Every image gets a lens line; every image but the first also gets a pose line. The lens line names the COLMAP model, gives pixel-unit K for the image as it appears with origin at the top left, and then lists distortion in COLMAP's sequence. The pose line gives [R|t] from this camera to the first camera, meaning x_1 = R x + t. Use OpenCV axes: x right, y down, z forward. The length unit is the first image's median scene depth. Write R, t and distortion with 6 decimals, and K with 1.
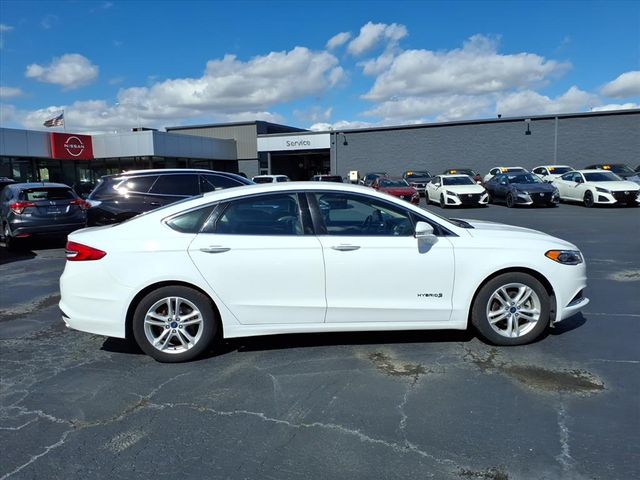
lens RADIAL K [[513.1, 0, 317.3], [0, 513.1, 251.0], [0, 0, 1]] dist [0.001404, 0.009743]
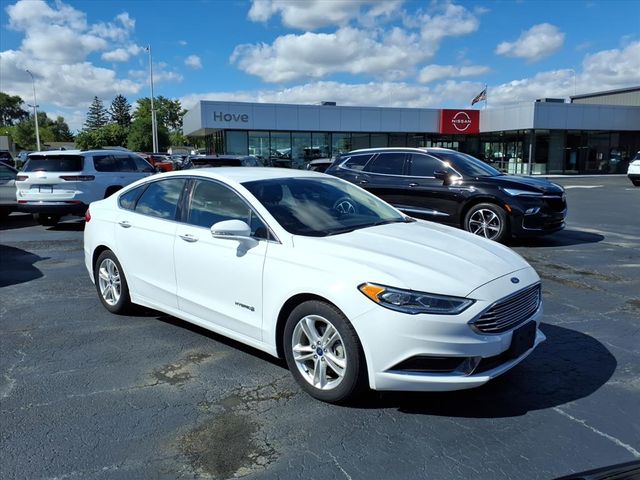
lens RADIAL K [[513.1, 0, 317.3], [0, 513.1, 251.0], [0, 0, 1]] dist [0.001404, 0.009743]
pose [[0.689546, 0.147272, -0.709110, 0.372387], [-0.110019, 0.989044, 0.098426, -0.042964], [0.715837, 0.010146, 0.698194, 0.202261]]
